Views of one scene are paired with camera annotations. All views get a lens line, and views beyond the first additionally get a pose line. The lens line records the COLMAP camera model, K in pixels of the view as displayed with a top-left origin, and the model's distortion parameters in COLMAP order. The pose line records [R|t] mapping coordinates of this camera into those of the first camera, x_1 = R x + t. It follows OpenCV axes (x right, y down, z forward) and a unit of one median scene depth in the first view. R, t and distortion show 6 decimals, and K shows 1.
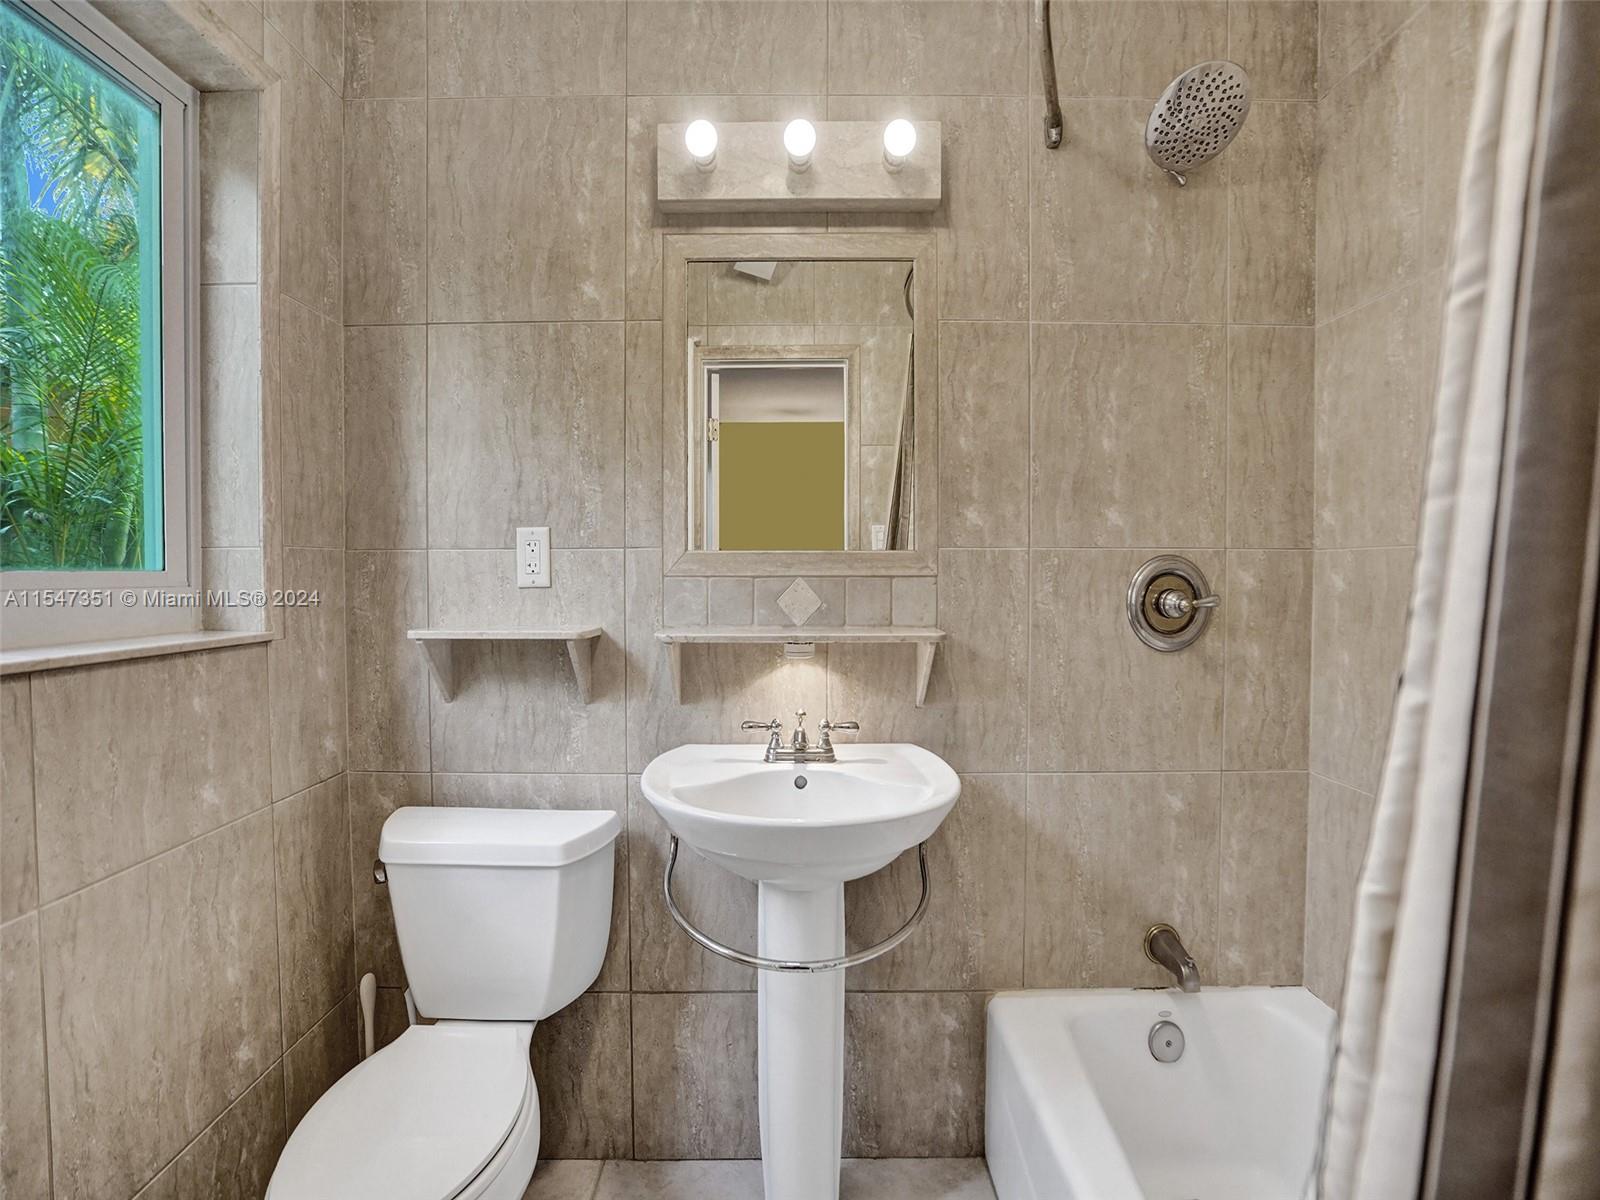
lens RADIAL K [[760.0, 0, 780.5], [0, 760.0, 599.4], [0, 0, 1]] dist [-0.058354, 0.022010]
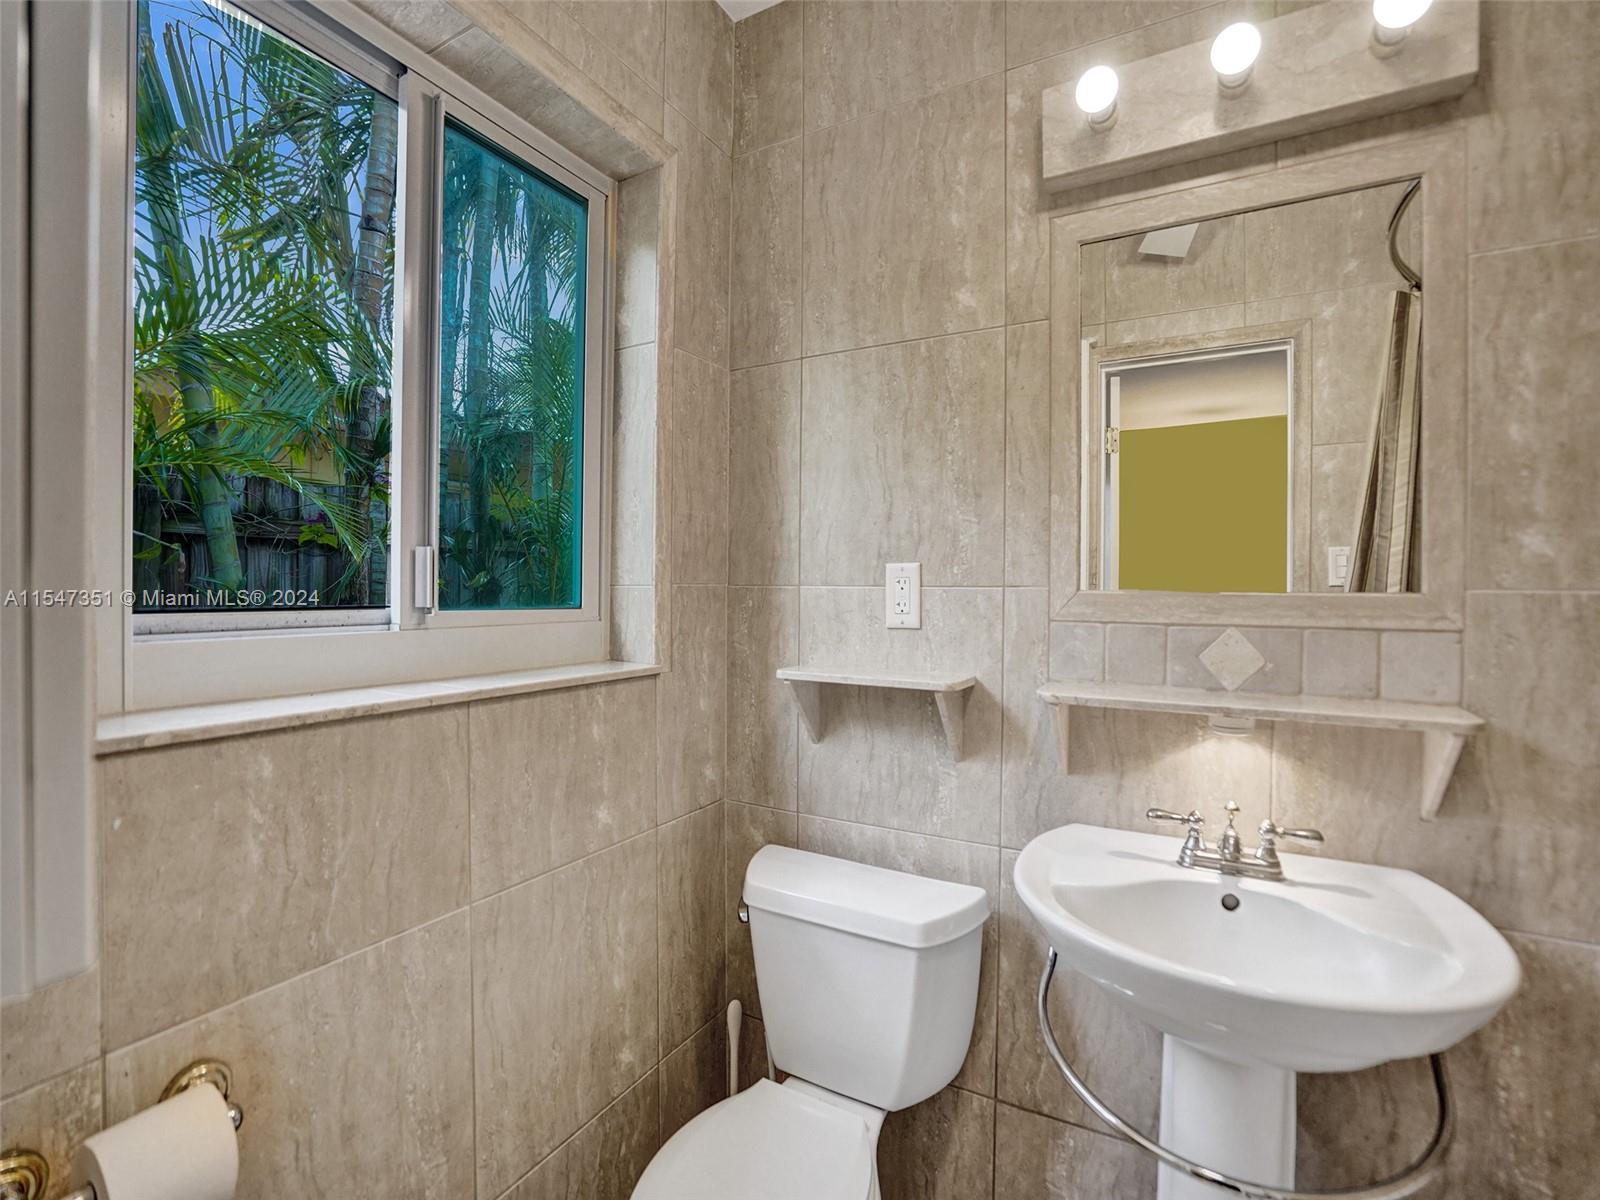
lens RADIAL K [[760.0, 0, 780.5], [0, 760.0, 599.4], [0, 0, 1]] dist [-0.058354, 0.022010]
pose [[0.876274, 0.010767, -0.481692, -0.012267], [-0.021909, 0.999607, -0.017513, -0.033039], [0.481314, 0.025899, 0.876166, 0.121965]]
